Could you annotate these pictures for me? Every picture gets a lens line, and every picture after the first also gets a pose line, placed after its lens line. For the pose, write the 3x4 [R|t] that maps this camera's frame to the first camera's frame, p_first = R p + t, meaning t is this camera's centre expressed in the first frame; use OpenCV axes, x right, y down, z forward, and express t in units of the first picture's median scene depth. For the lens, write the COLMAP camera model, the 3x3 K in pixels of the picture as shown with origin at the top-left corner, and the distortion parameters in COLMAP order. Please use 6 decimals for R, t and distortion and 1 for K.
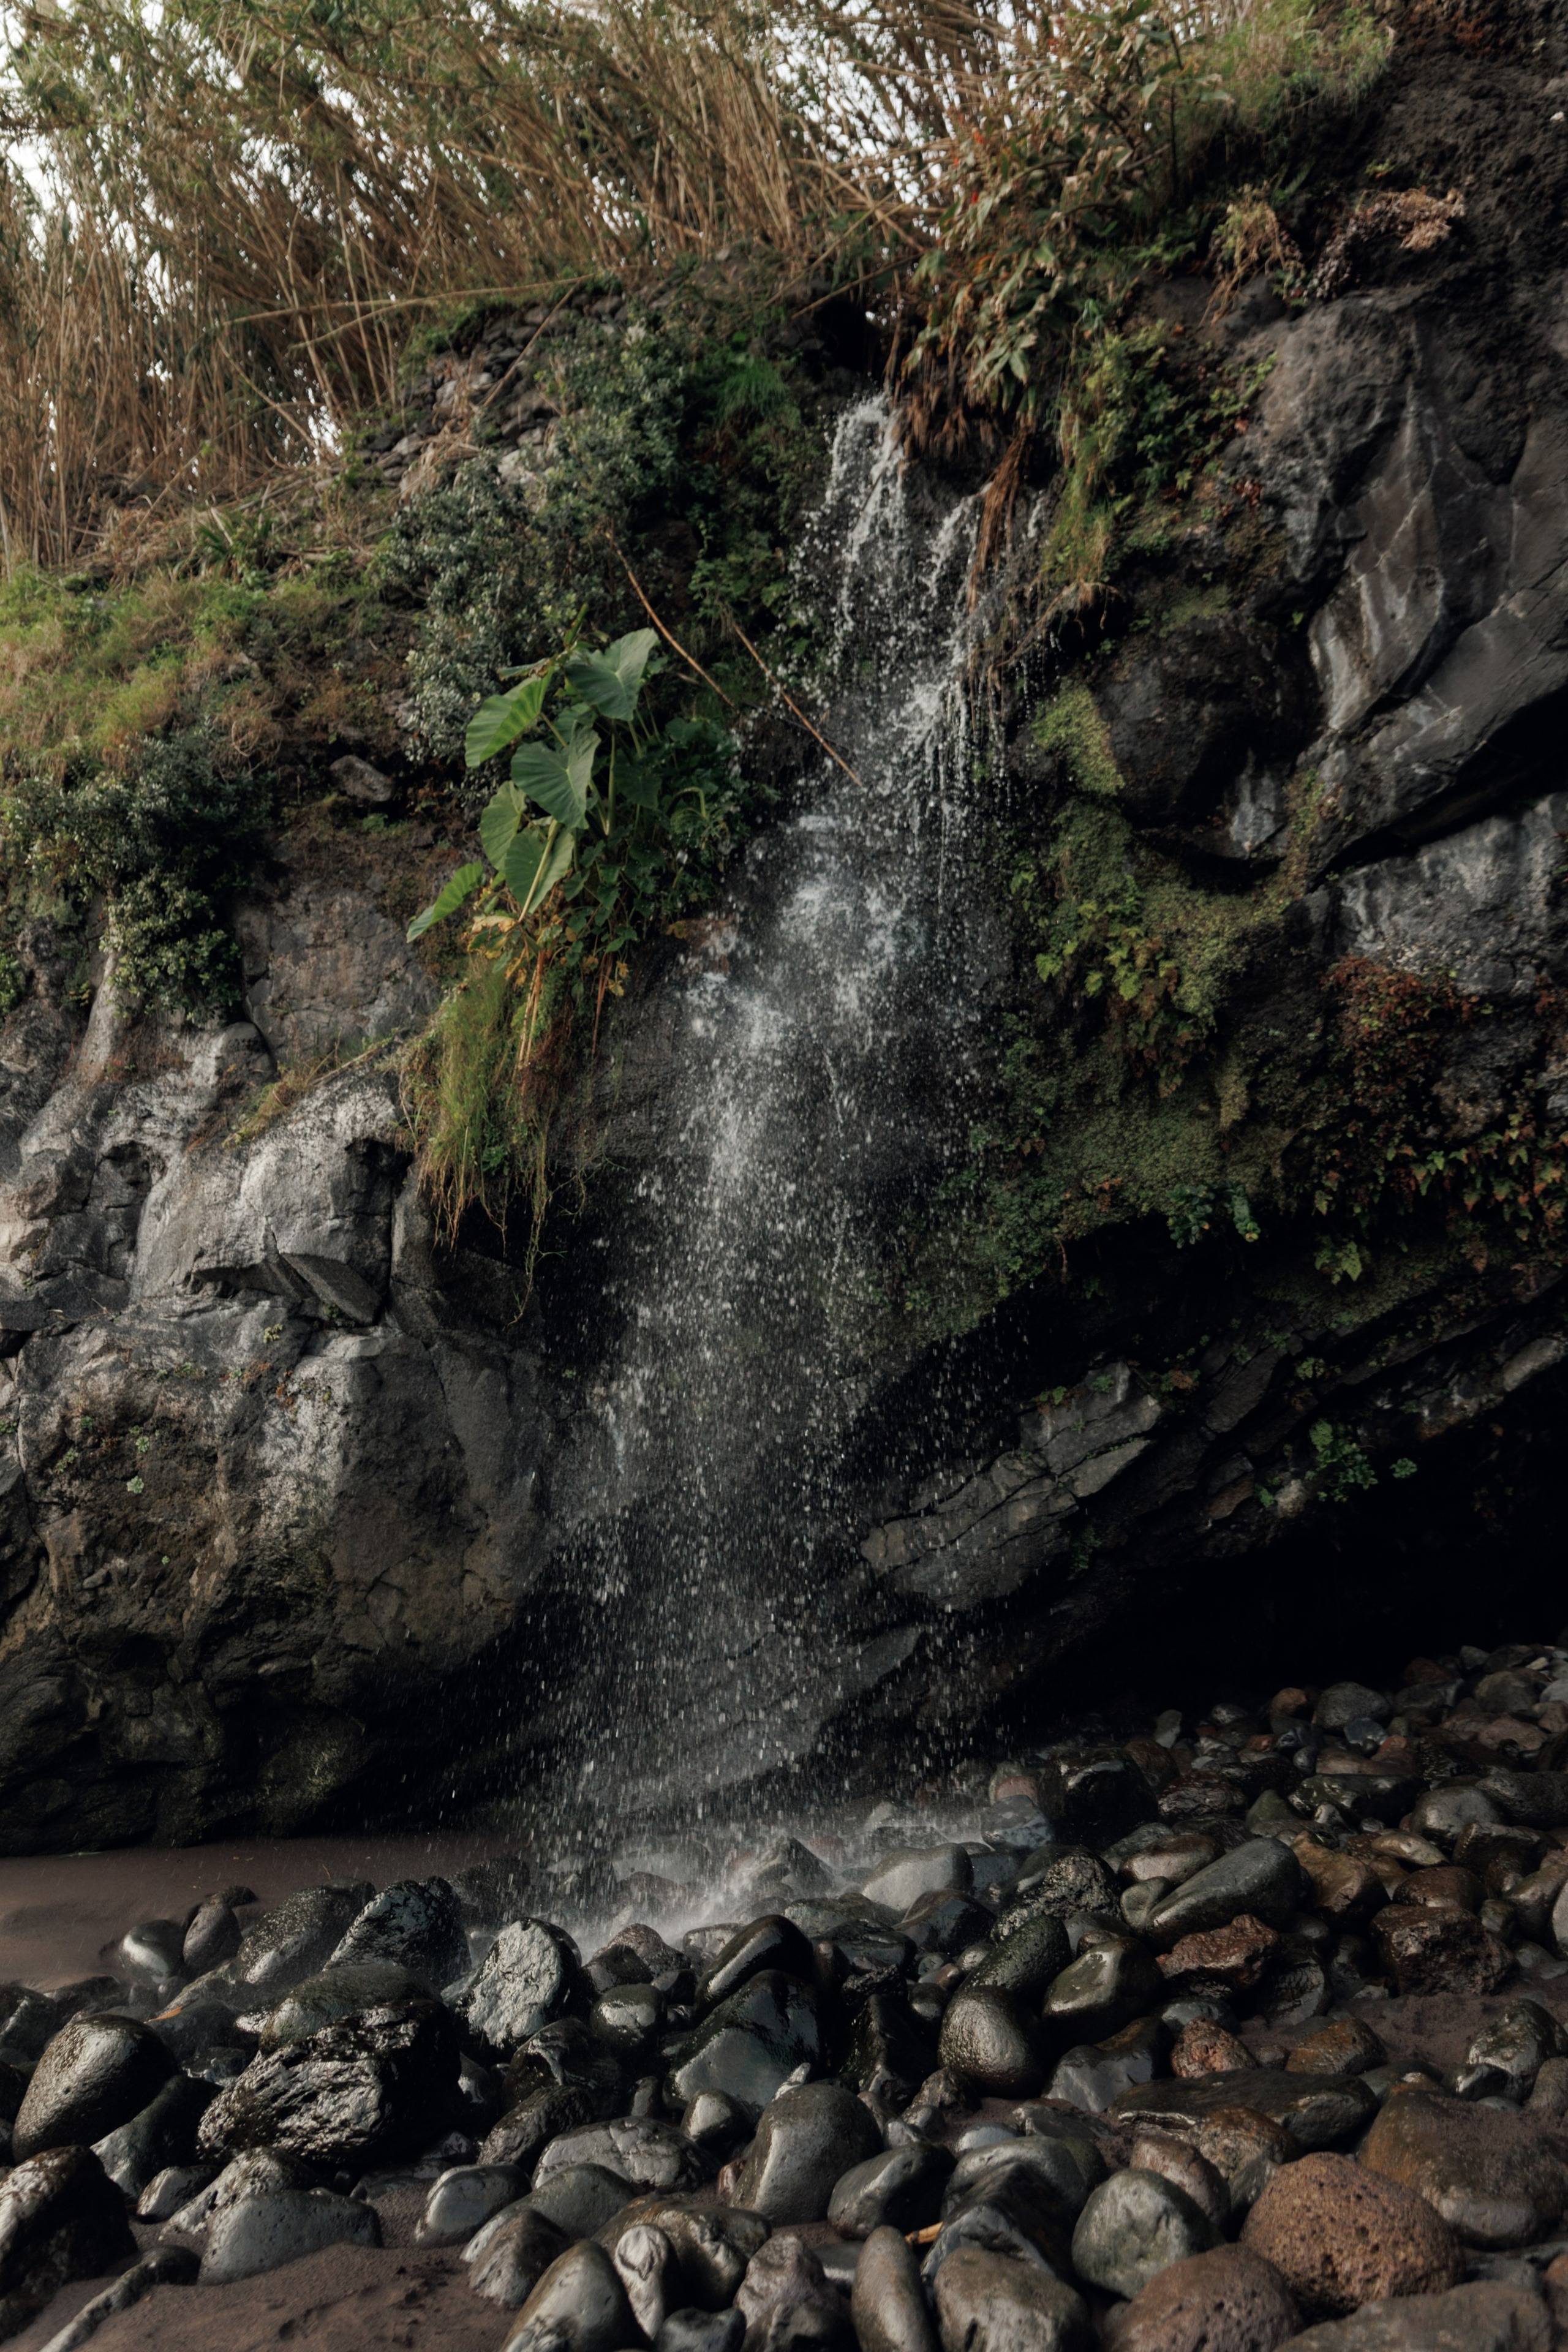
lens RADIAL K [[1505.5, 0, 790.3], [0, 1505.5, 1191.7], [0, 0, 1]] dist [0.012457, -0.001052]
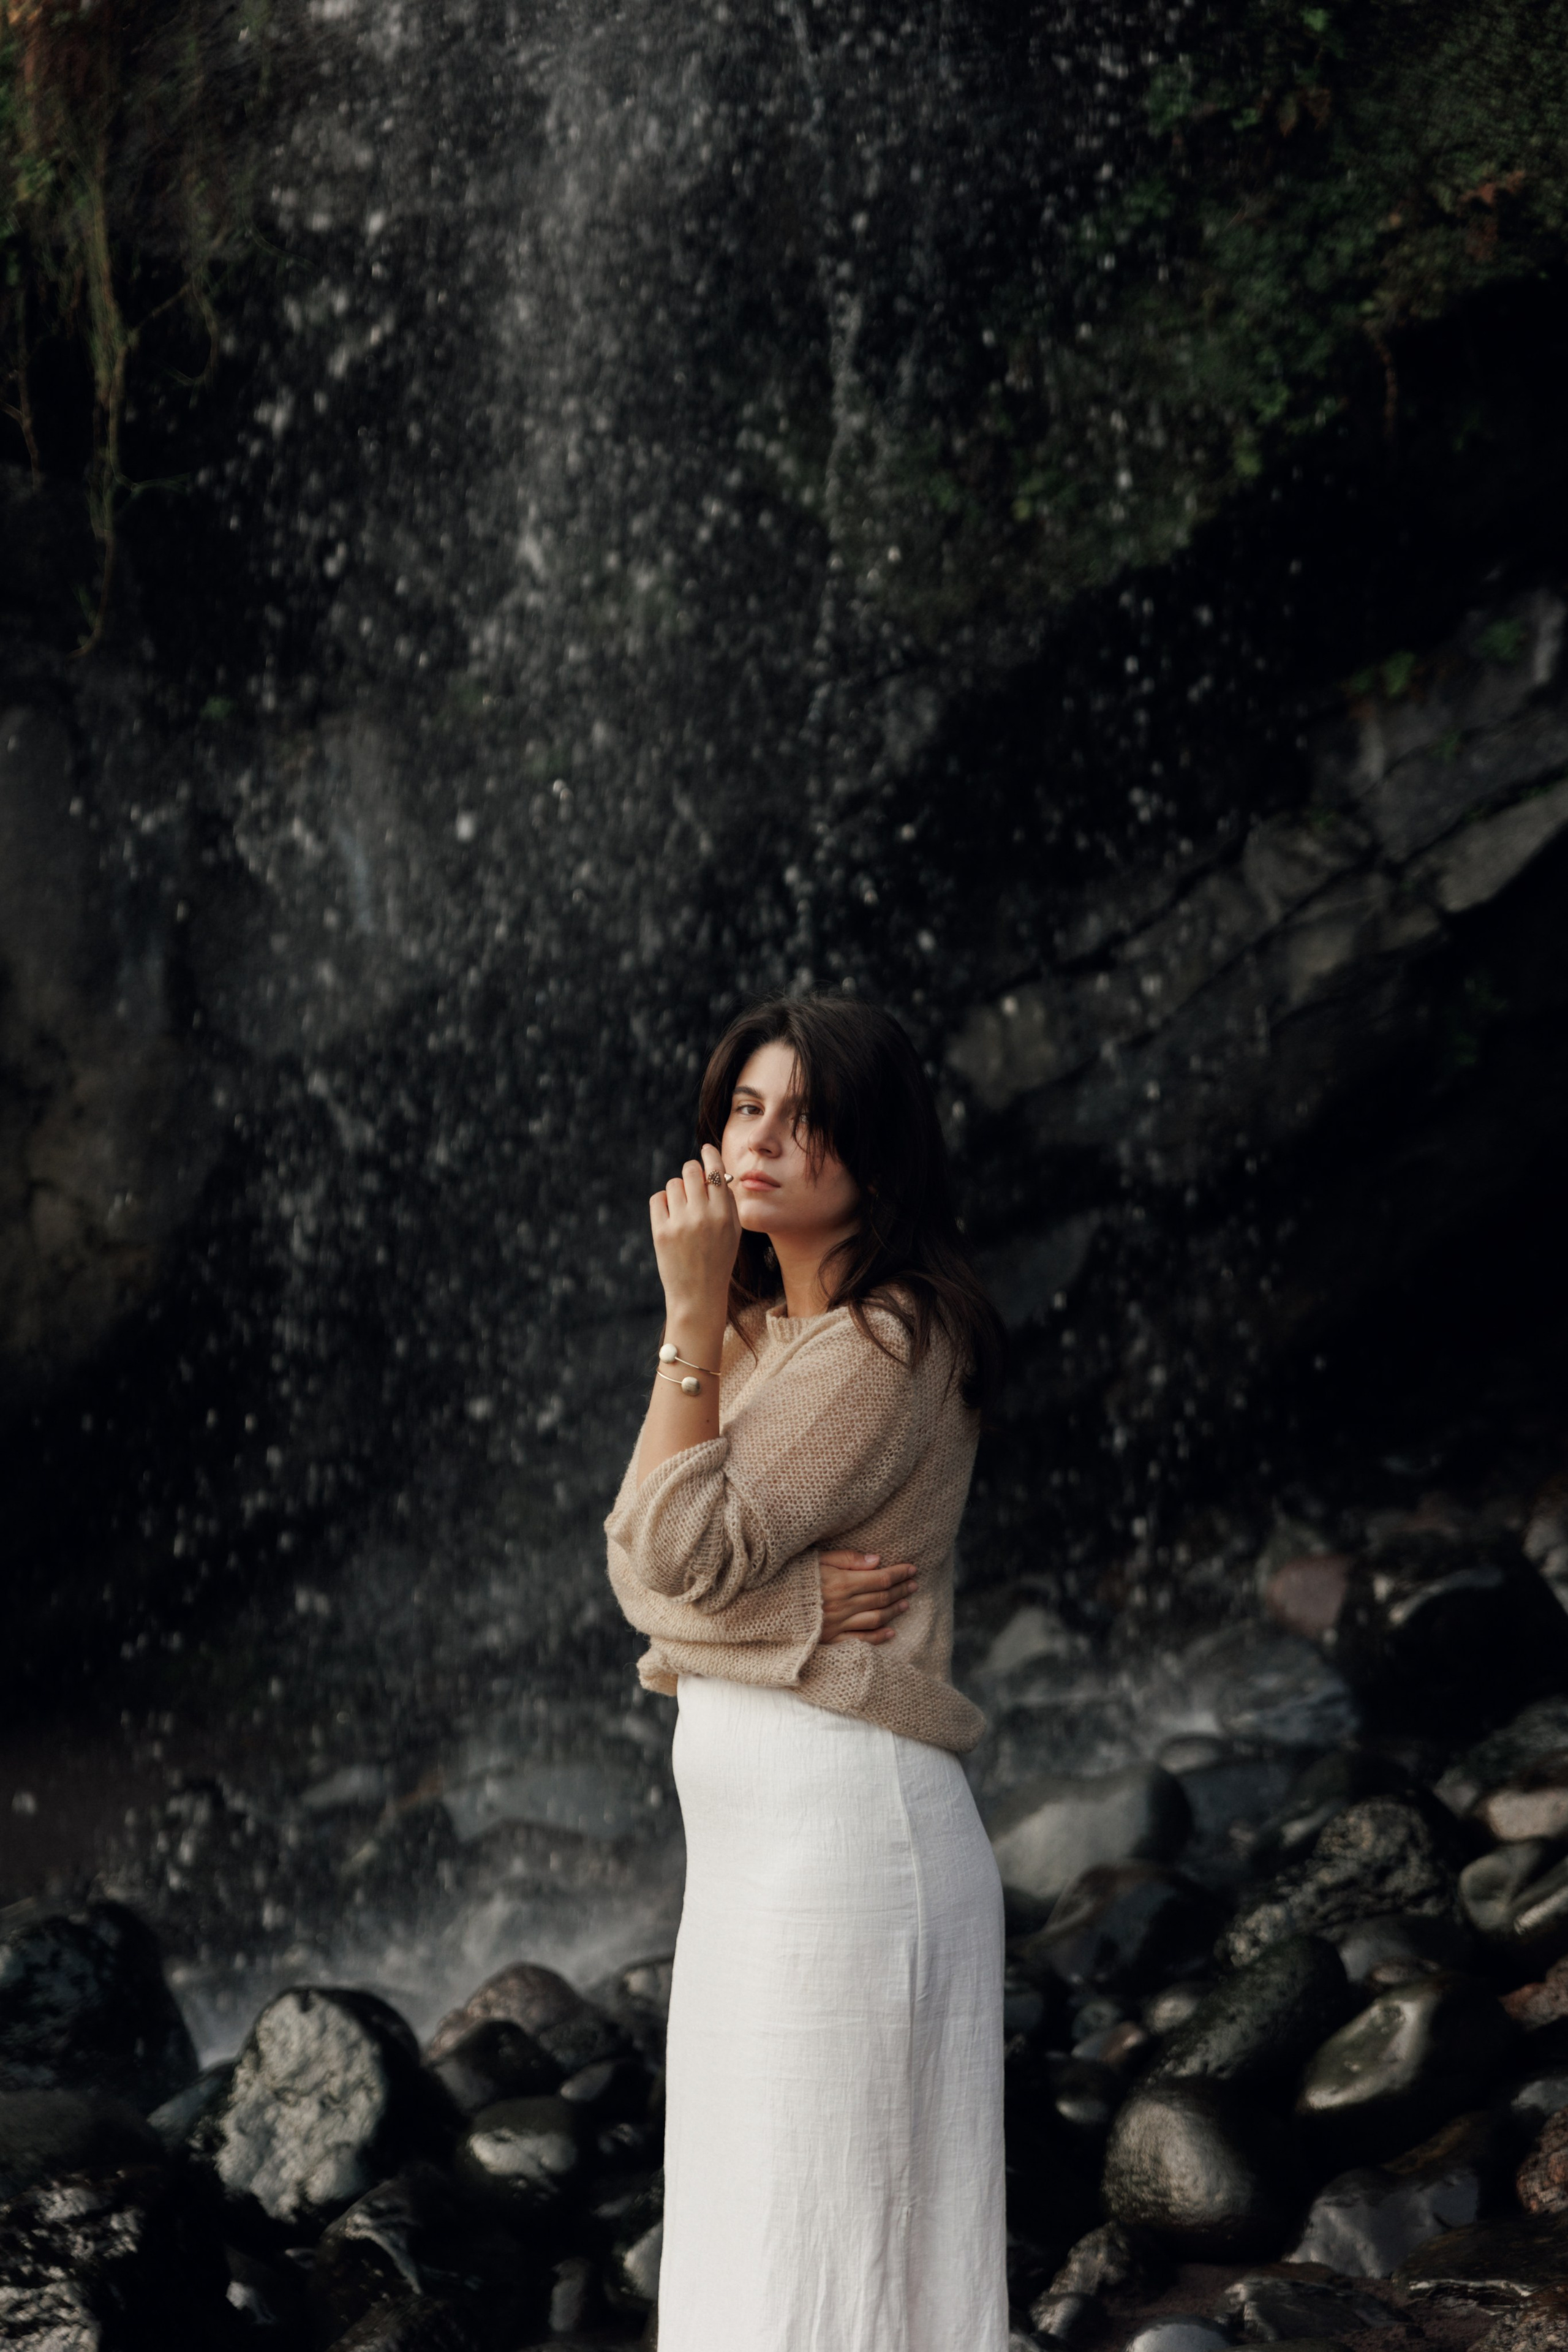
lens RADIAL K [[4307.7, 0, 799.3], [0, 4307.7, 1118.9], [0, 0, 1]] dist [-0.027949, 0.000000]
pose [[0.997110, -0.075375, -0.009541, 0.027988], [0.074443, 0.944151, 0.320994, -0.254453], [-0.015187, -0.320777, 0.947033, -0.288725]]
